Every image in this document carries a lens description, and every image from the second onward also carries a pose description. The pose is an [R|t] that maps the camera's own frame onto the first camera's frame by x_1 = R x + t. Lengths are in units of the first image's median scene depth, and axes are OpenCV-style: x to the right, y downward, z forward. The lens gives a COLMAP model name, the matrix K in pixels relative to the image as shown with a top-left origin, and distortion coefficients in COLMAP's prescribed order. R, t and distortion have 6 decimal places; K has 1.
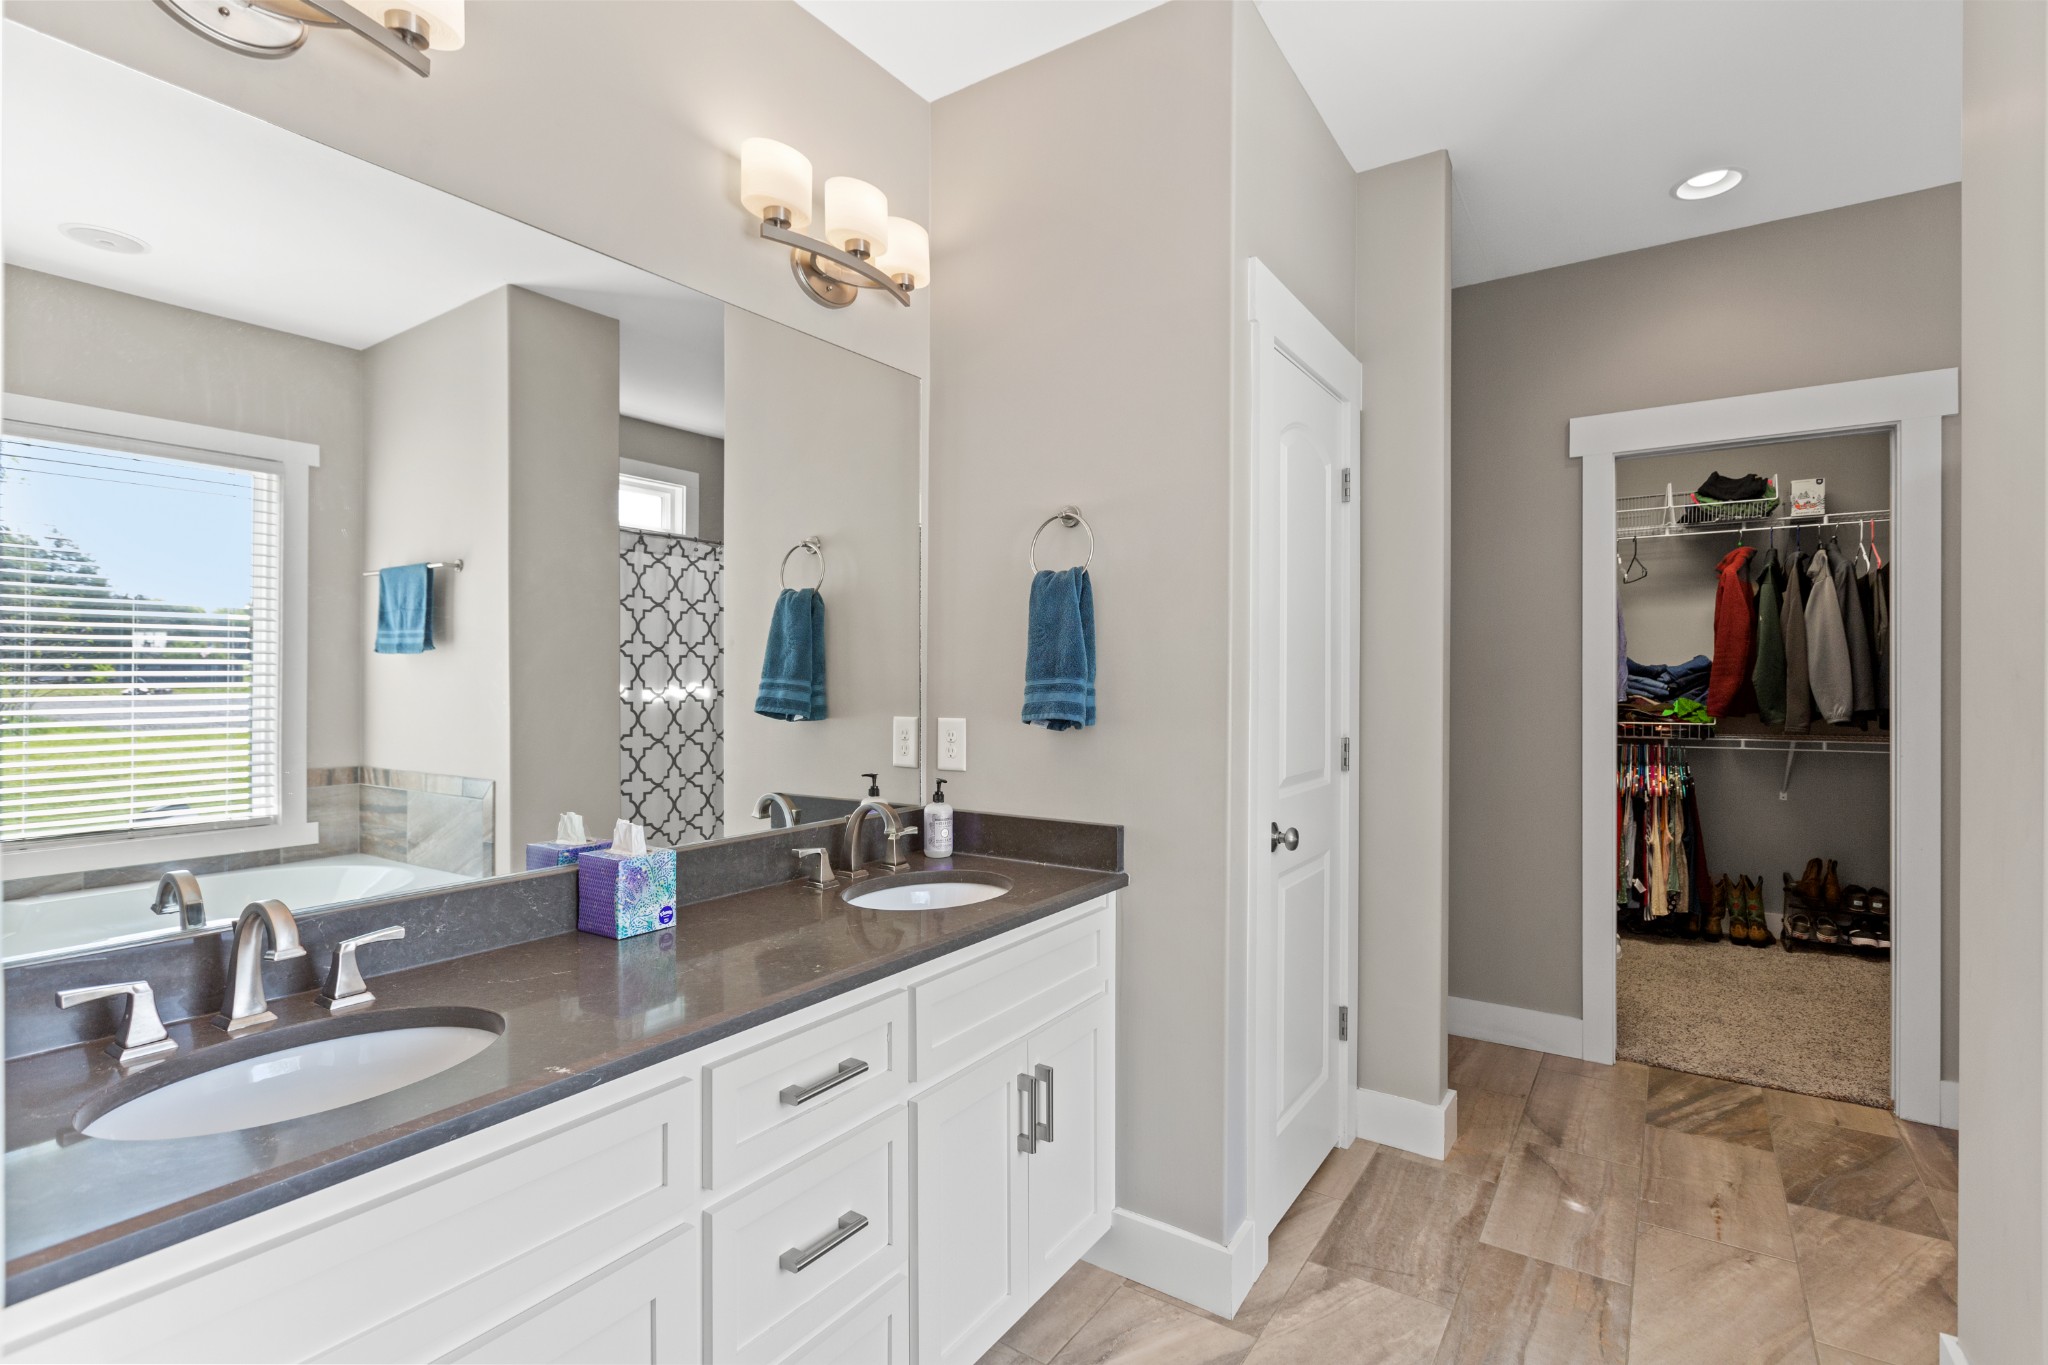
lens RADIAL K [[998.2, 0, 1009.6], [0, 998.2, 677.6], [0, 0, 1]] dist [-0.003626, -0.000847]
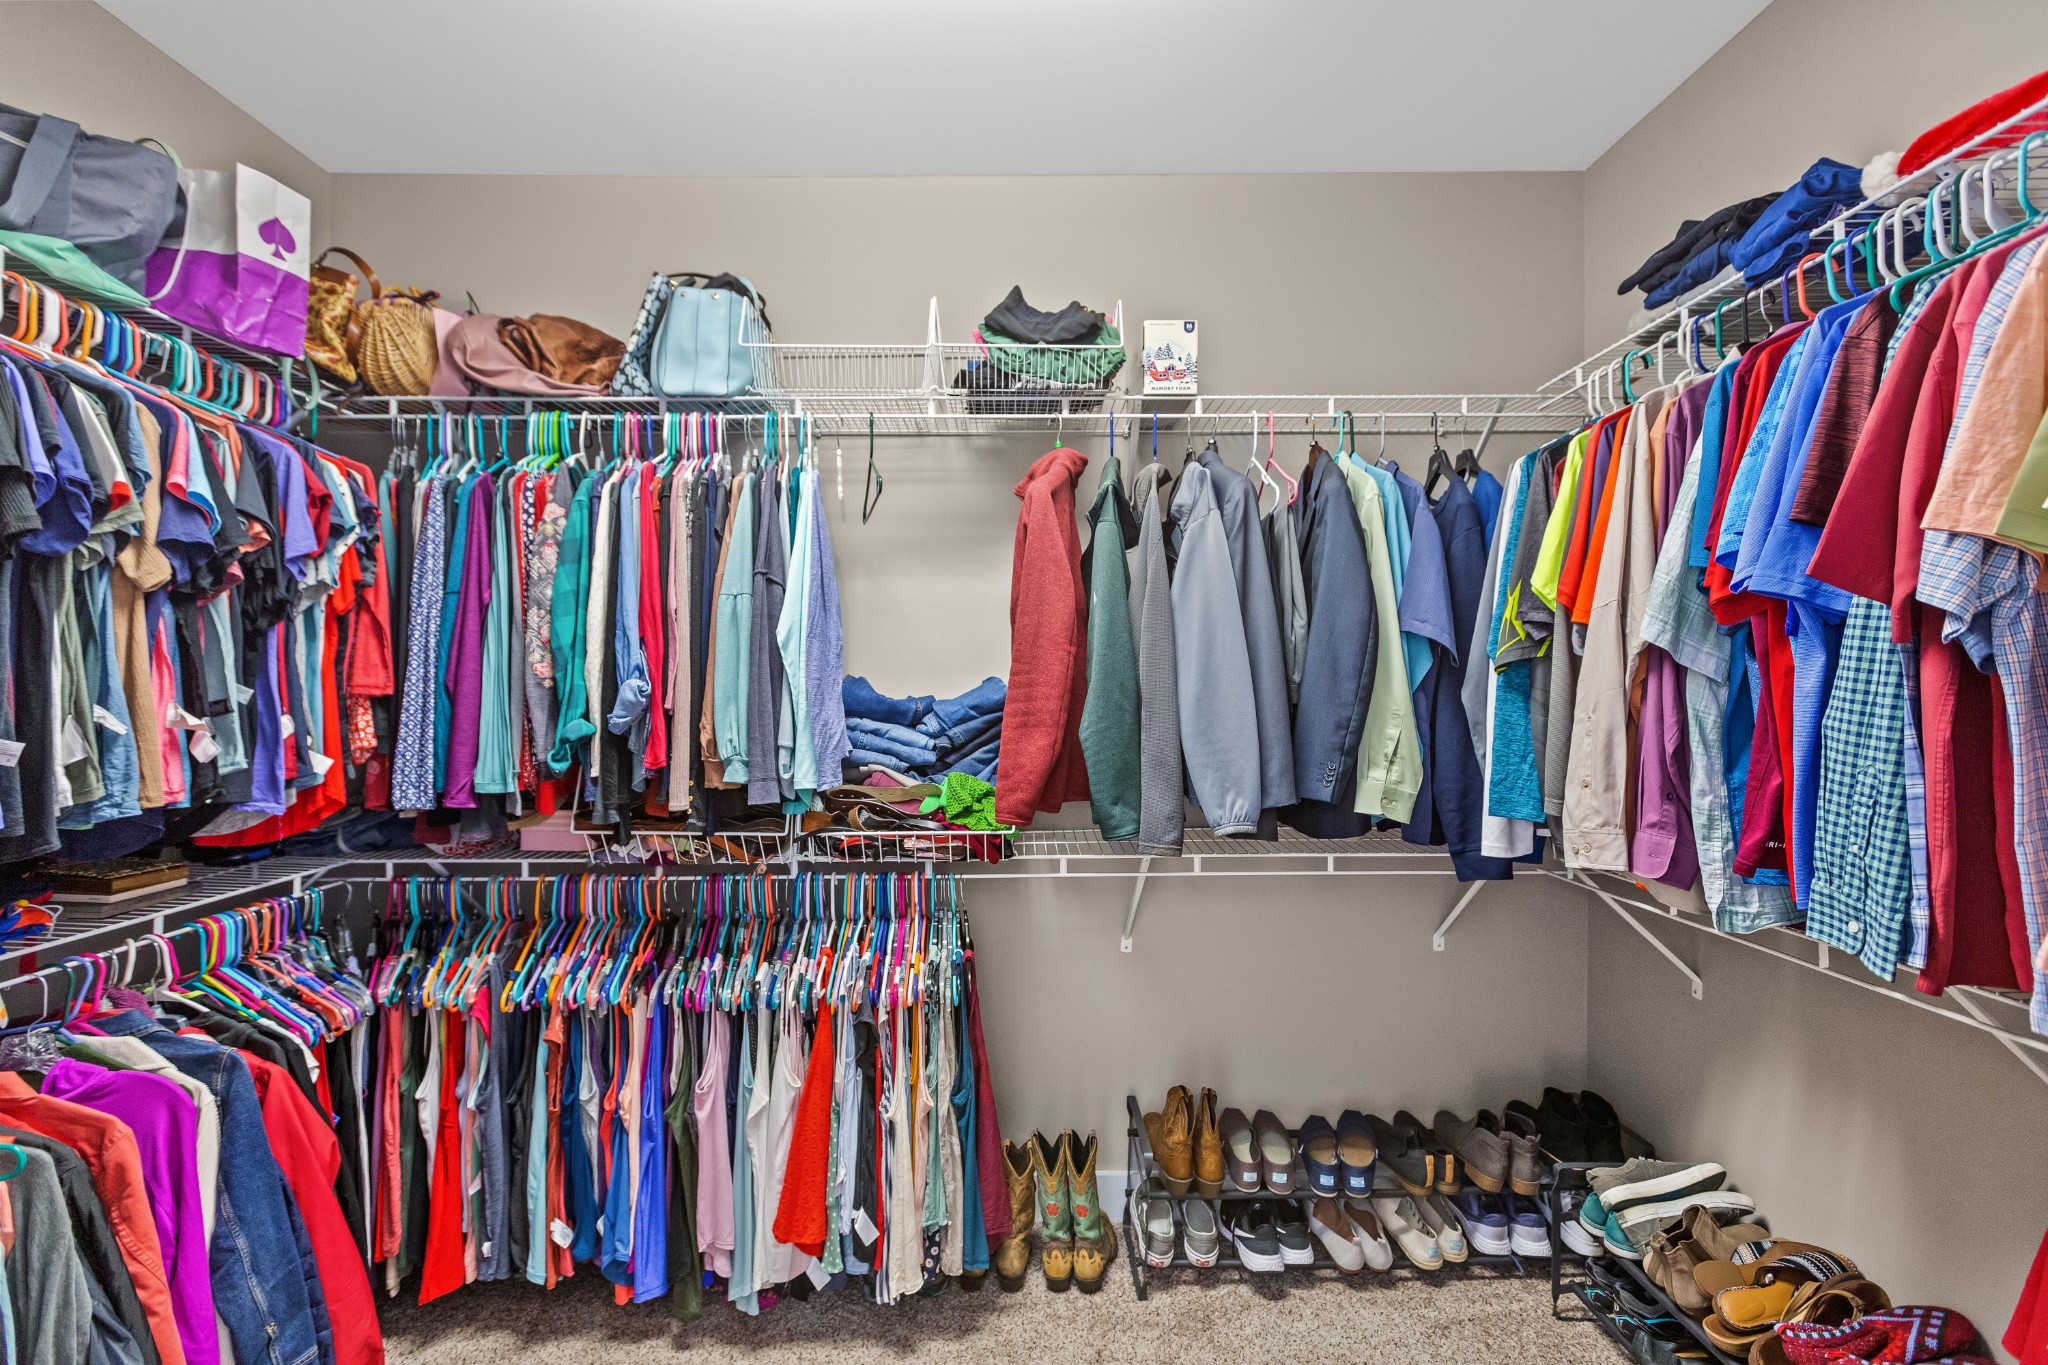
lens RADIAL K [[998.2, 0, 1024.6], [0, 998.2, 675.5], [0, 0, 1]] dist [-0.003626, -0.000847]
pose [[0.828626, 0.000034, 0.559803, 0.454410], [0.001938, 0.999994, -0.002929, -0.022900], [-0.559800, 0.003512, 0.828620, 0.615835]]
